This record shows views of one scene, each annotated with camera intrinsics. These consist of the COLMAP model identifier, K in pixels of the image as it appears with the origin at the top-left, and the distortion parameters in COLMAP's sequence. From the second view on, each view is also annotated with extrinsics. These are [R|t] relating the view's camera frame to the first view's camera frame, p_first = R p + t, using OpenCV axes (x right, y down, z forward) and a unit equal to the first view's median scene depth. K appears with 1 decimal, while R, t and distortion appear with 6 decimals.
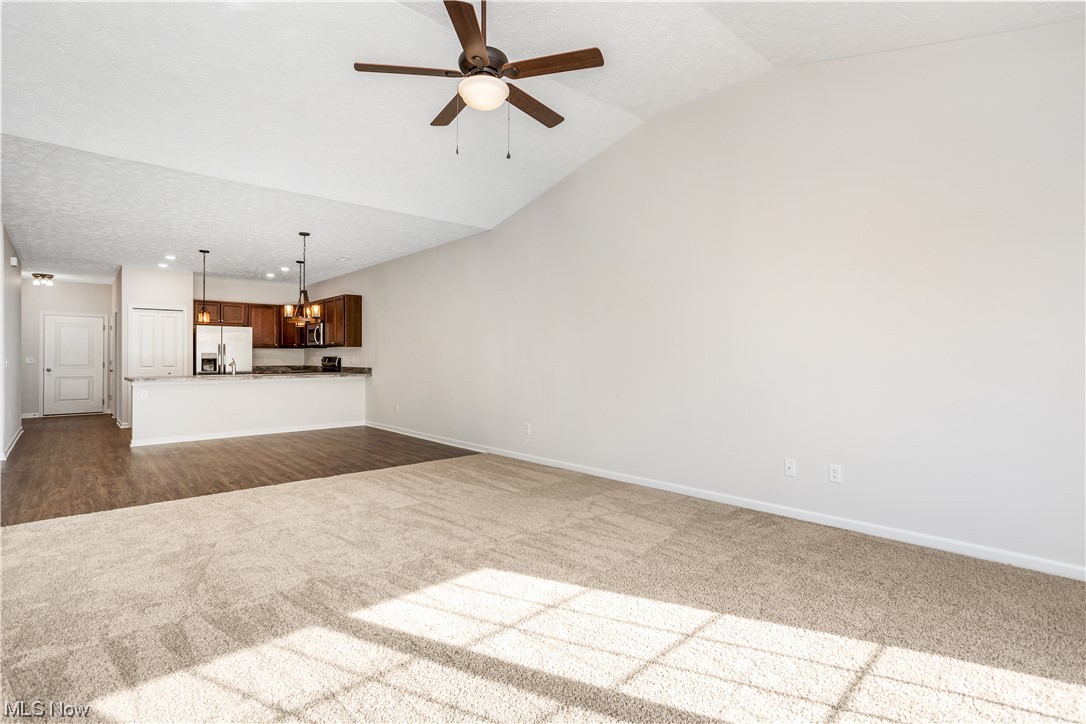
lens RADIAL K [[524.9, 0, 552.9], [0, 524.9, 356.1], [0, 0, 1]] dist [-0.040875, 0.023332]
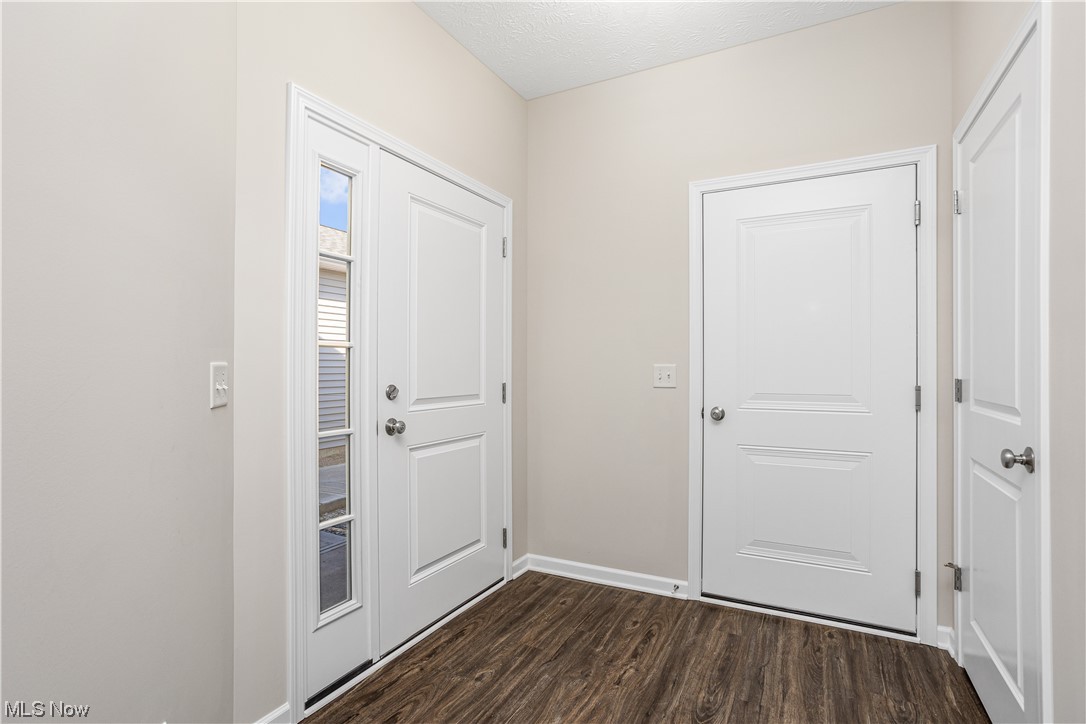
lens RADIAL K [[524.9, 0, 552.5], [0, 524.9, 363.6], [0, 0, 1]] dist [-0.040875, 0.023332]
pose [[0.354453, -0.003704, -0.935067, -0.828454], [0.005945, 0.999981, -0.001707, 0.002822], [0.935055, -0.004954, 0.354468, 0.898558]]
